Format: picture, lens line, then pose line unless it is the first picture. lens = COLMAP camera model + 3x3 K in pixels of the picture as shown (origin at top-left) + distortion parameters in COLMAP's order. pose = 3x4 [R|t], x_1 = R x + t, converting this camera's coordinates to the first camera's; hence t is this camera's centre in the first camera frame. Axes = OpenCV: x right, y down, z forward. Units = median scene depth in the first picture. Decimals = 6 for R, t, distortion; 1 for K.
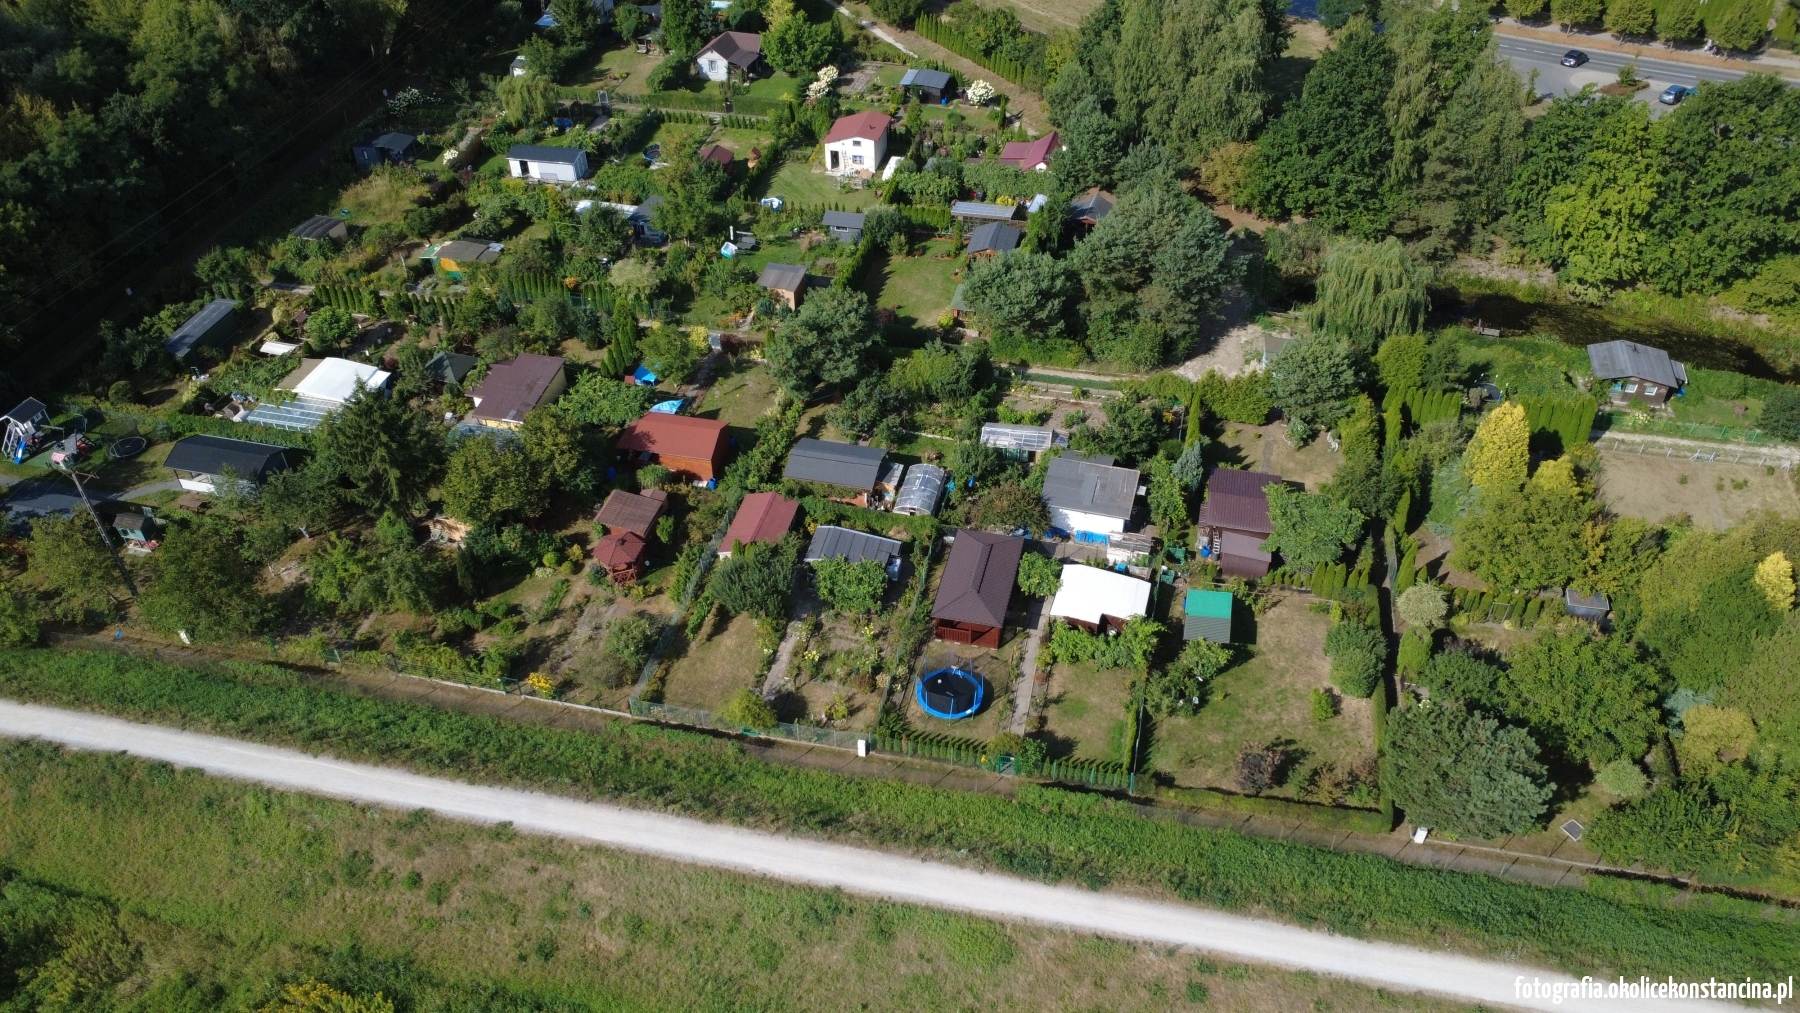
lens RADIAL K [[1330.6, 0, 900.0], [0, 1330.6, 506.5], [0, 0, 1]] dist [0.002587, -0.003606]
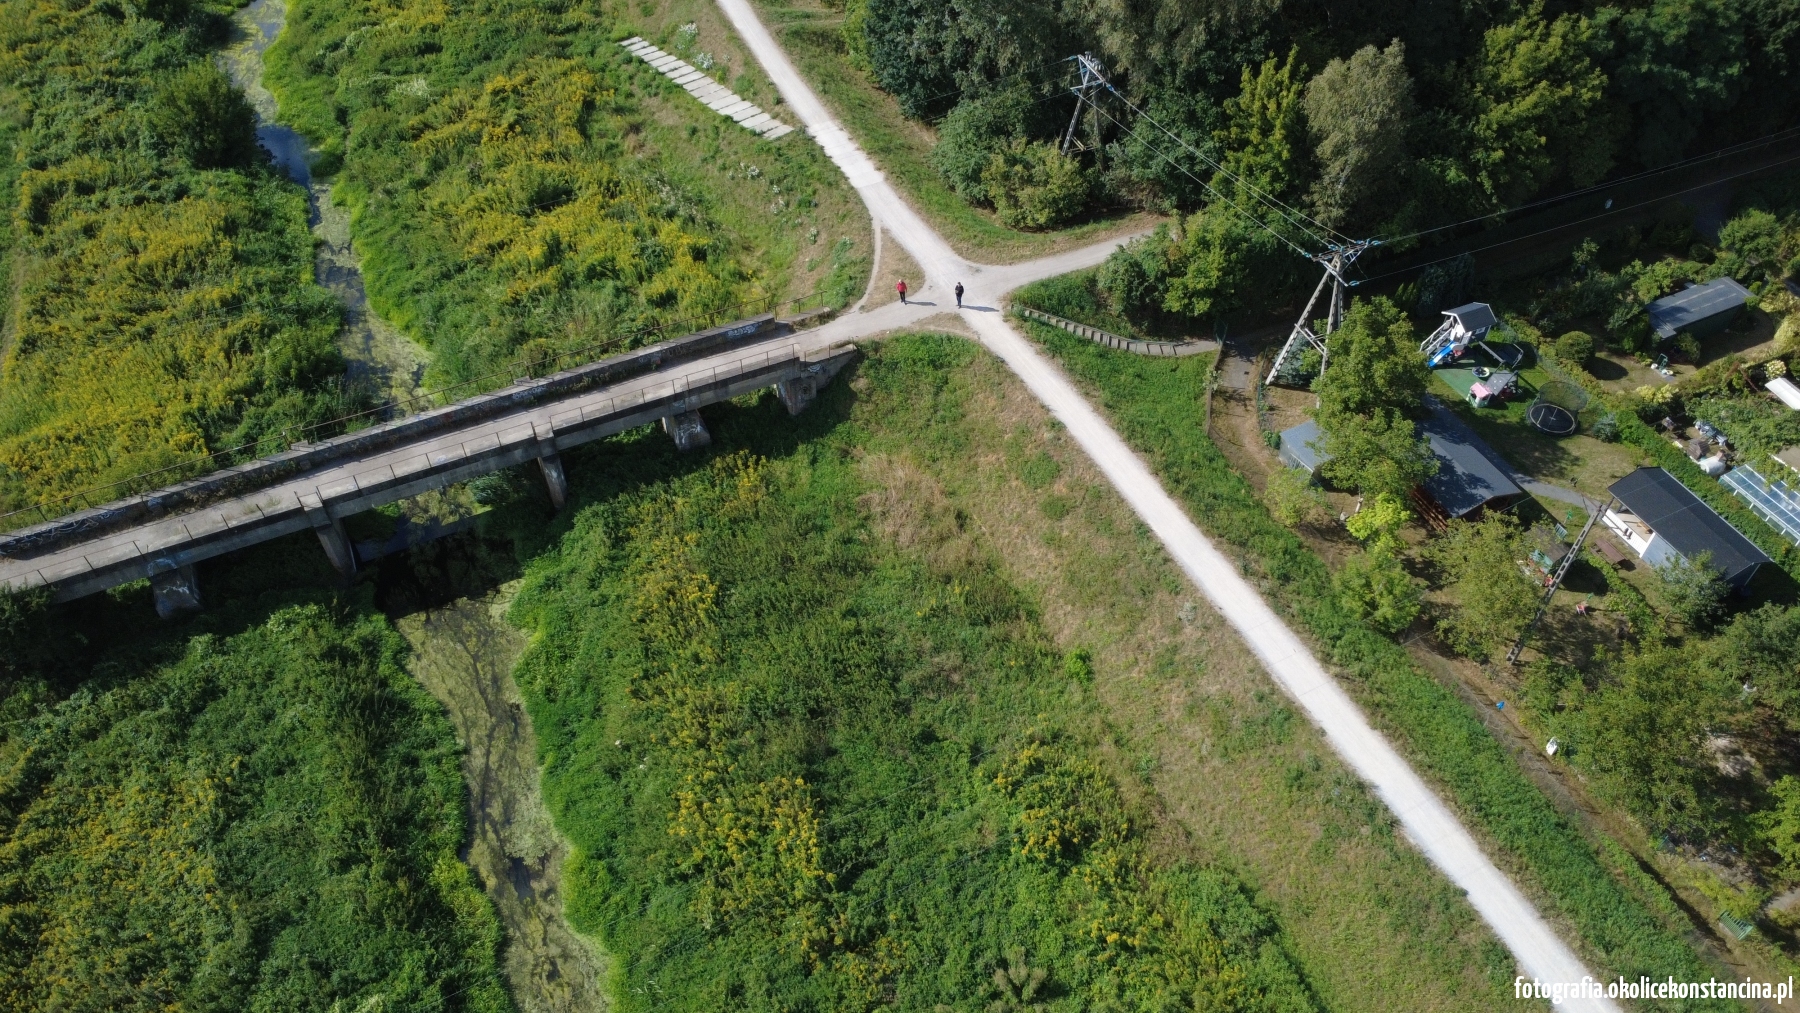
lens RADIAL K [[1330.6, 0, 900.0], [0, 1330.6, 506.5], [0, 0, 1]] dist [0.002587, -0.003606]
pose [[0.617714, 0.579704, -0.531387, -0.355871], [-0.507497, 0.810037, 0.293747, -0.036705], [0.600729, 0.088226, 0.794569, 0.133020]]
